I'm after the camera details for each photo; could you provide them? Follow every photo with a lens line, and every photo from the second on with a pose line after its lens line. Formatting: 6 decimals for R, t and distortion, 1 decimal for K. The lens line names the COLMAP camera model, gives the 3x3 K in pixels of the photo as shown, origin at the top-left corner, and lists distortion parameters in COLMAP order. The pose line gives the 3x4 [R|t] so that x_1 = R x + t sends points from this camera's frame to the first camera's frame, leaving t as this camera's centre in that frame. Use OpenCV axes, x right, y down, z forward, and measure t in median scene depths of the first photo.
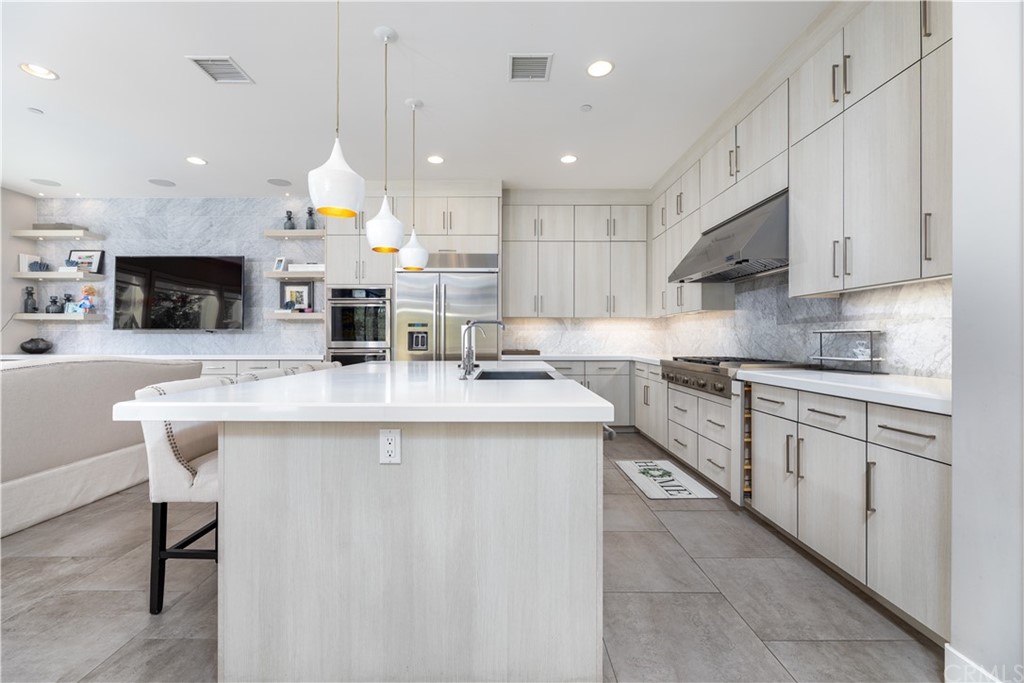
lens RADIAL K [[421.0, 0, 496.1], [0, 421.0, 338.8], [0, 0, 1]] dist [-0.000836, -0.000125]
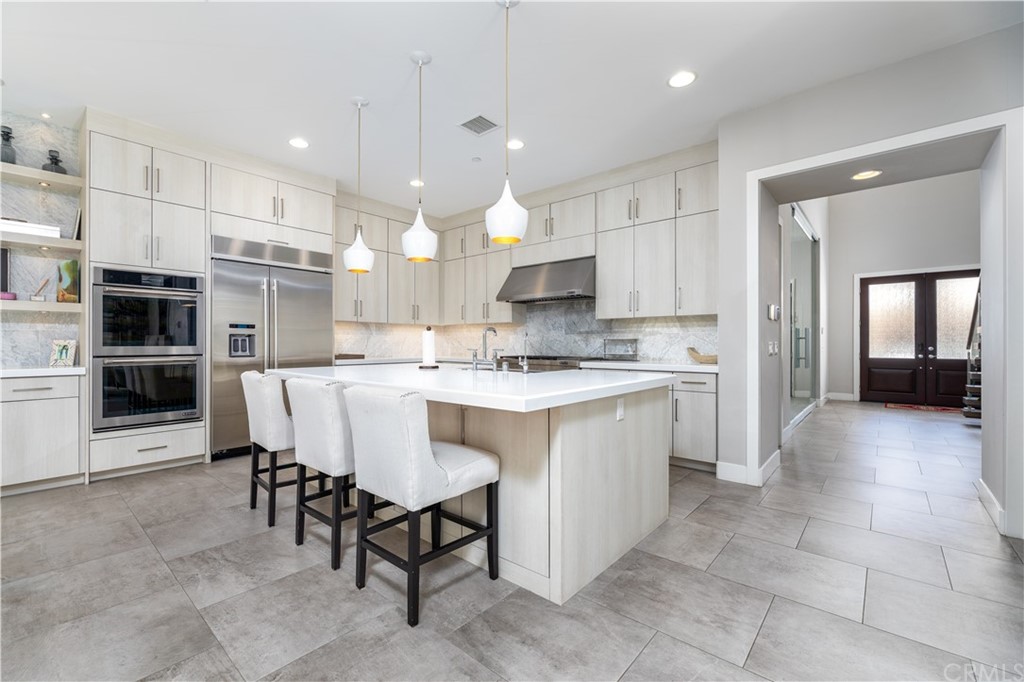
lens RADIAL K [[435.3, 0, 491.8], [0, 435.3, 342.8], [0, 0, 1]] dist [-0.003124, -0.000295]
pose [[0.666971, 0.001241, 0.745082, -0.490813], [-0.000141, 0.999999, -0.001540, 0.001122], [-0.745083, 0.000922, 0.666971, 0.067256]]
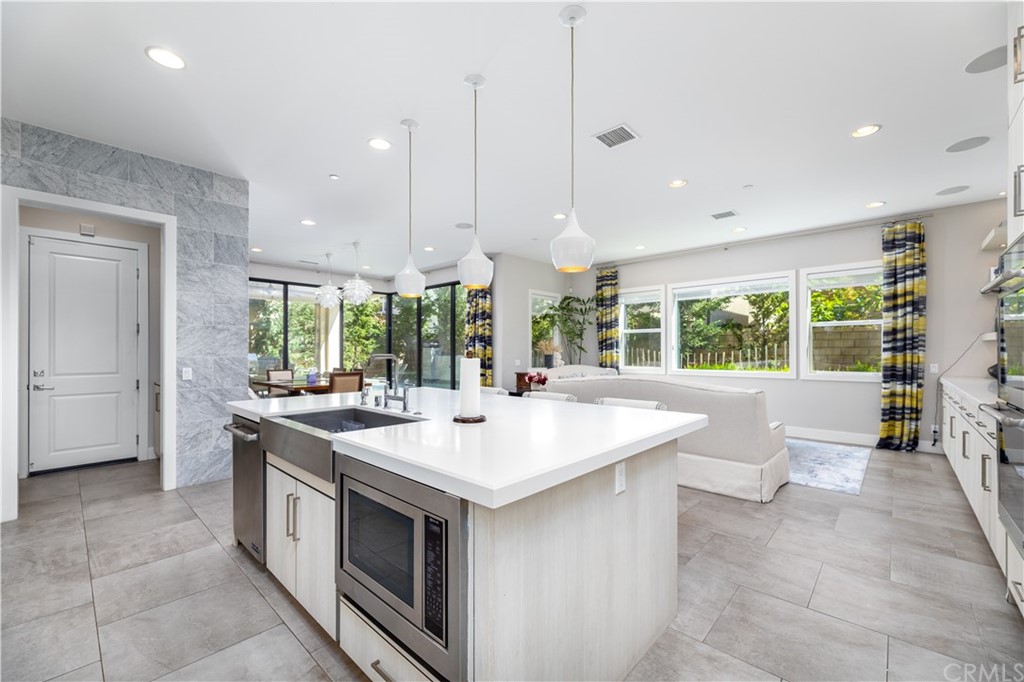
lens RADIAL K [[427.3, 0, 524.0], [0, 427.3, 347.5], [0, 0, 1]] dist [-0.000849, -0.000222]
pose [[-0.660160, -0.005941, -0.751102, 0.235304], [0.001465, 0.999957, -0.009196, -0.026081], [0.751124, -0.007172, -0.660123, 0.919981]]
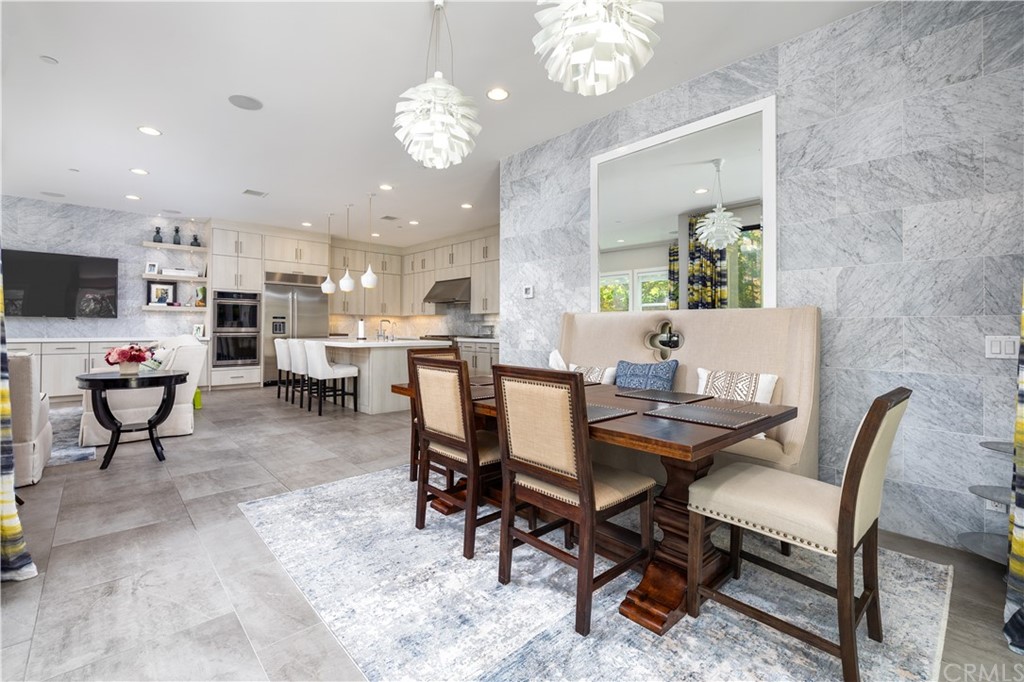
lens RADIAL K [[440.6, 0, 480.8], [0, 440.6, 326.1], [0, 0, 1]] dist [-0.001735, -0.000271]
pose [[0.753281, 0.008075, 0.657649, -0.702871], [-0.008394, 0.999961, -0.002664, -0.002341], [-0.657645, -0.003514, 0.753320, -0.757480]]
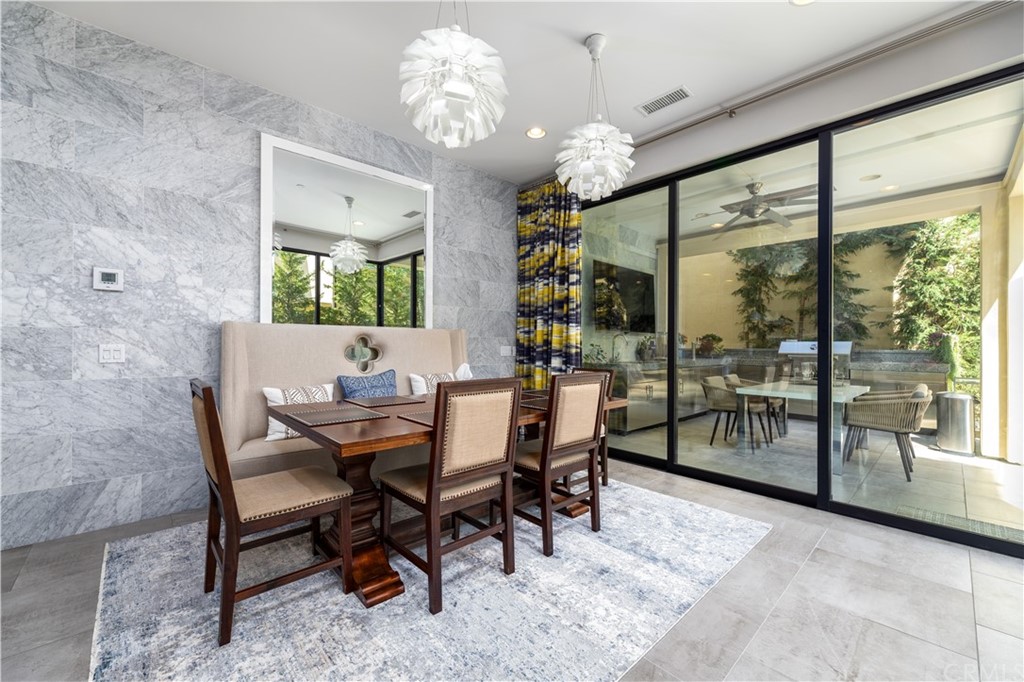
lens RADIAL K [[409.7, 0, 510.9], [0, 409.7, 343.3], [0, 0, 1]] dist [-0.001220, 0.000183]
pose [[-0.681262, -0.002490, 0.732035, -0.721435], [-0.007329, 0.999967, -0.003419, -0.001452], [-0.732003, -0.007694, -0.681258, -0.168419]]
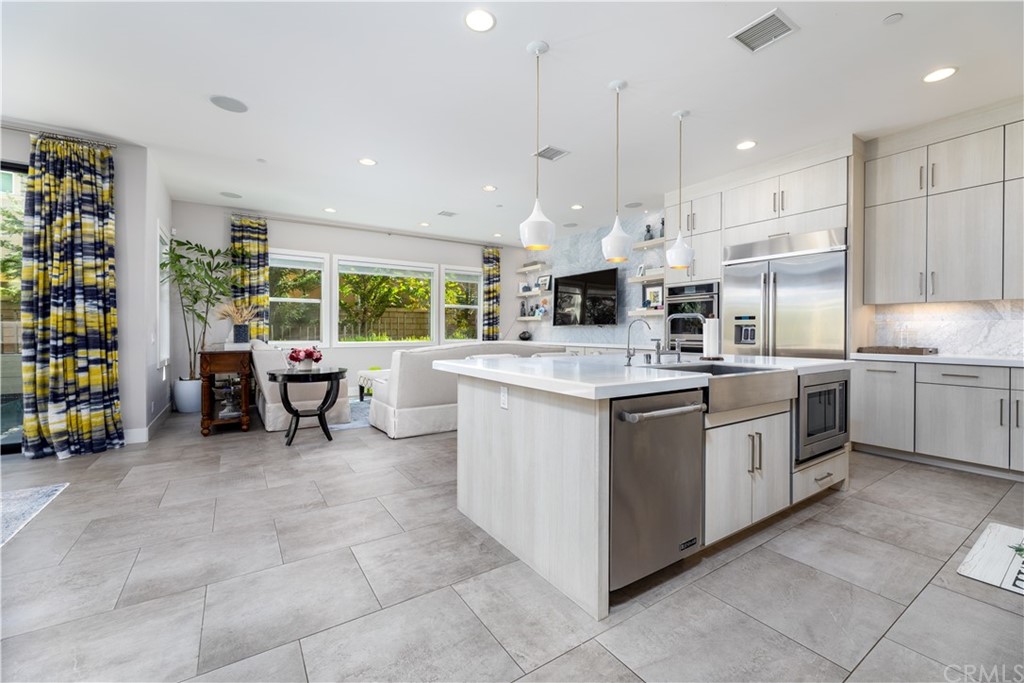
lens RADIAL K [[413.8, 0, 525.1], [0, 413.8, 333.0], [0, 0, 1]] dist [0.000714, 0.000015]
pose [[0.578535, 0.003747, -0.815649, 0.295318], [-0.001191, 0.999992, 0.003749, -0.000809], [0.815656, -0.001197, 0.578535, 0.037737]]
